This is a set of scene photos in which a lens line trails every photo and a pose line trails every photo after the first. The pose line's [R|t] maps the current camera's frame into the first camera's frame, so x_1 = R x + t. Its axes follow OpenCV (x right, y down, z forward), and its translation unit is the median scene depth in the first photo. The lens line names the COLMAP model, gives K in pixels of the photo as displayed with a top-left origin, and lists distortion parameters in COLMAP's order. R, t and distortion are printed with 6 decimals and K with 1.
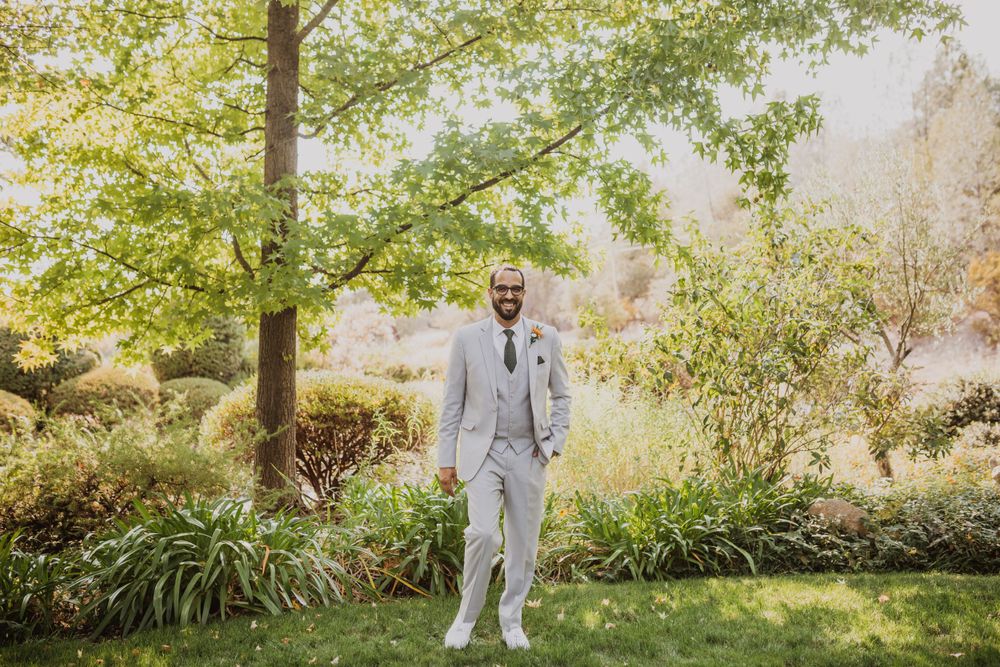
lens RADIAL K [[999.5, 0, 500.0], [0, 999.5, 333.5], [0, 0, 1]] dist [-0.056451, 0.022582]
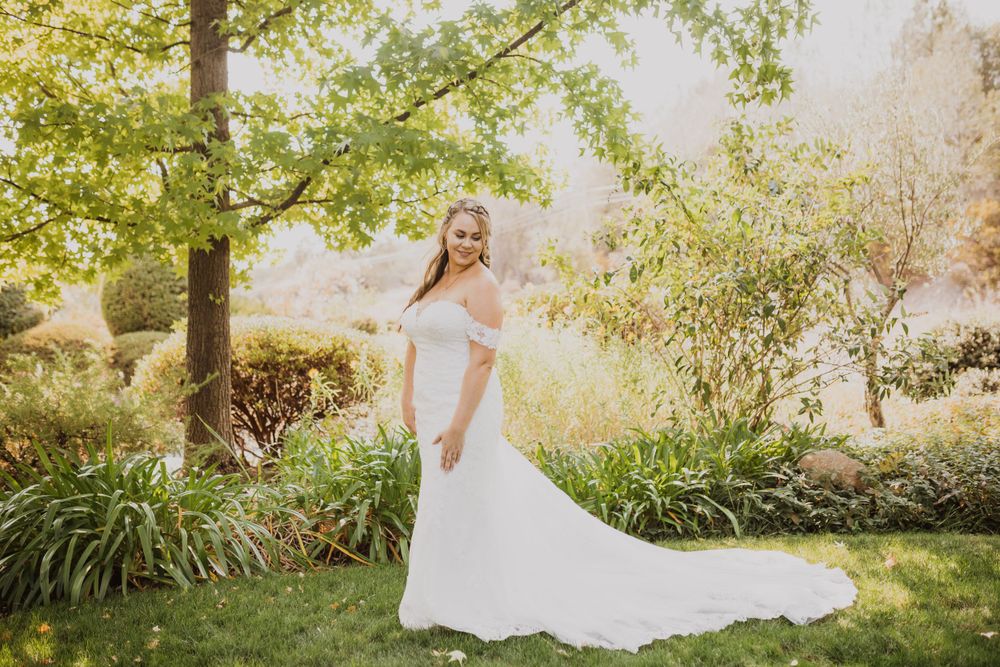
lens RADIAL K [[999.5, 0, 500.0], [0, 999.5, 333.5], [0, 0, 1]] dist [-0.056451, 0.022582]
pose [[0.999677, -0.004435, 0.025030, 0.021738], [0.003381, 0.999112, 0.041998, 0.023941], [-0.025194, -0.041900, 0.998804, 0.123606]]
